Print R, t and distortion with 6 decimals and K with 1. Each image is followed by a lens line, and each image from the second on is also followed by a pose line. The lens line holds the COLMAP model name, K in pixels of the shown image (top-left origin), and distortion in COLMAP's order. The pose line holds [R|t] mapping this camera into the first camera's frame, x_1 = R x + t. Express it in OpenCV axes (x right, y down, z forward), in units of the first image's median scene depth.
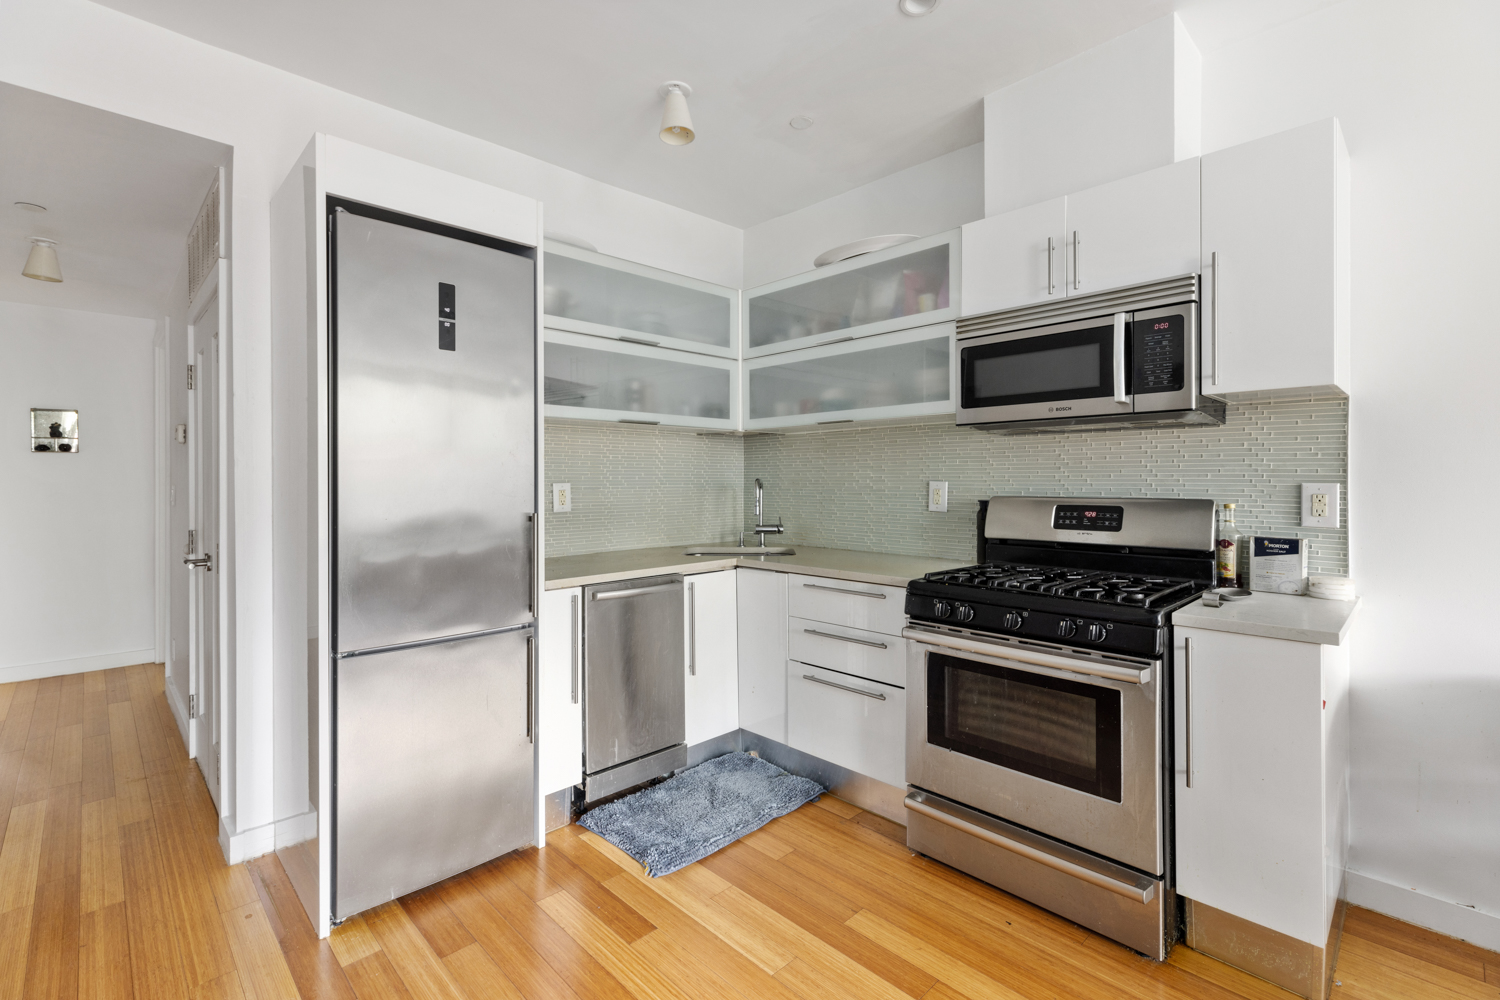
lens RADIAL K [[677.5, 0, 747.7], [0, 677.5, 490.8], [0, 0, 1]] dist [0.003822, 0.000590]
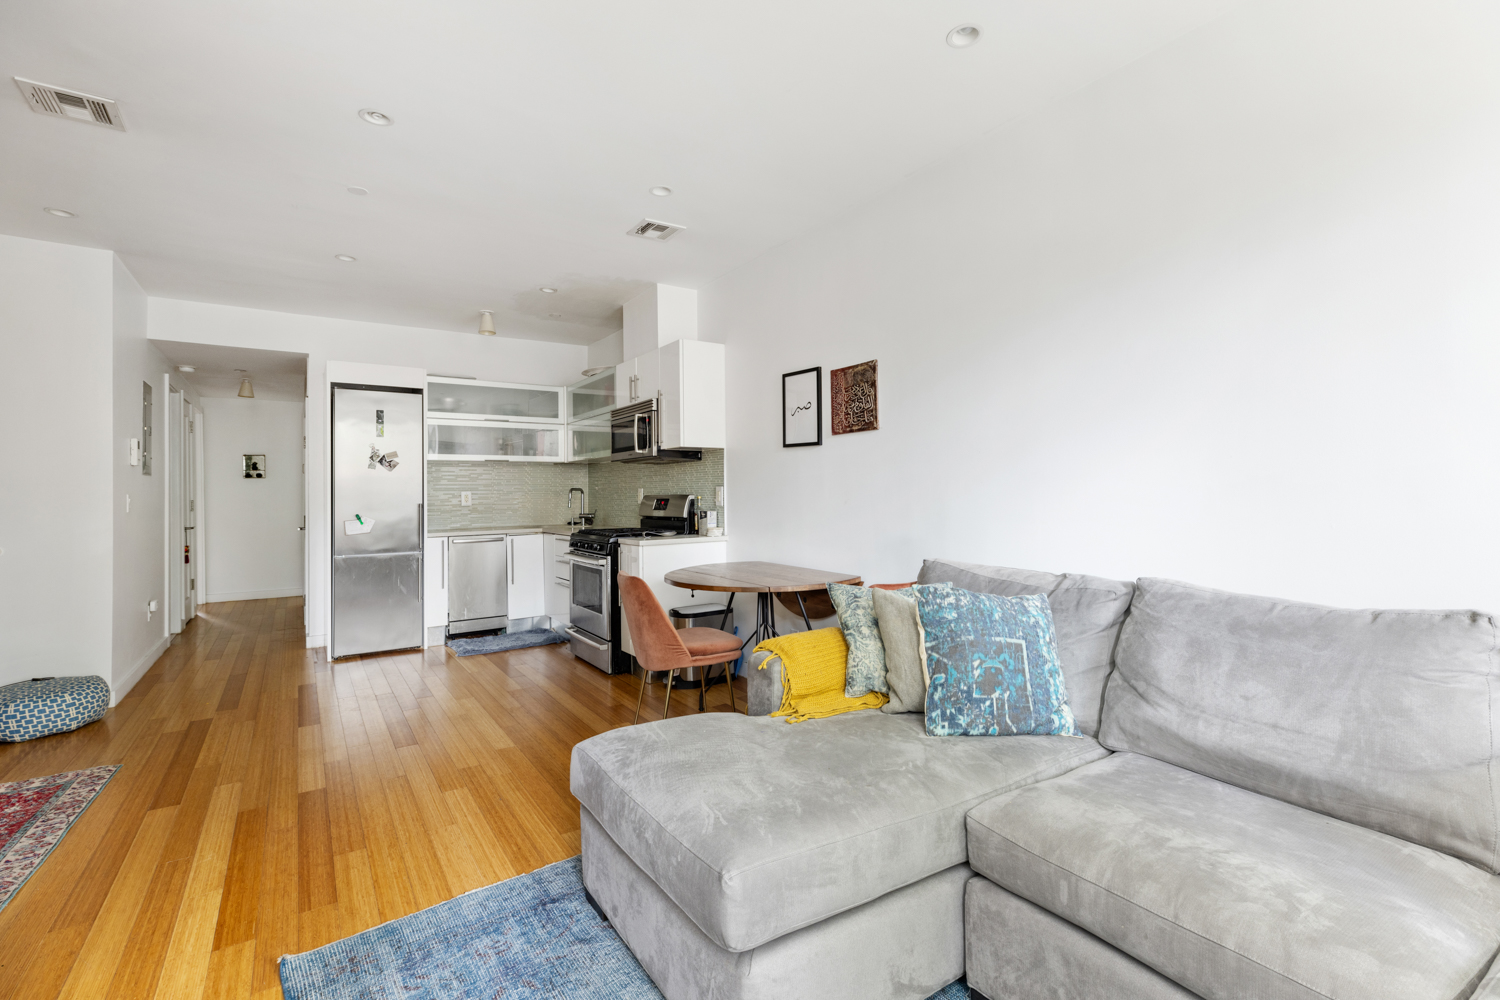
lens RADIAL K [[677.5, 0, 750.9], [0, 677.5, 496.8], [0, 0, 1]] dist [0.003822, 0.000590]
pose [[0.983687, -0.007230, -0.179742, 1.140144], [0.005524, 0.999935, -0.009988, 0.037820], [0.179803, 0.008832, 0.983663, -1.019215]]
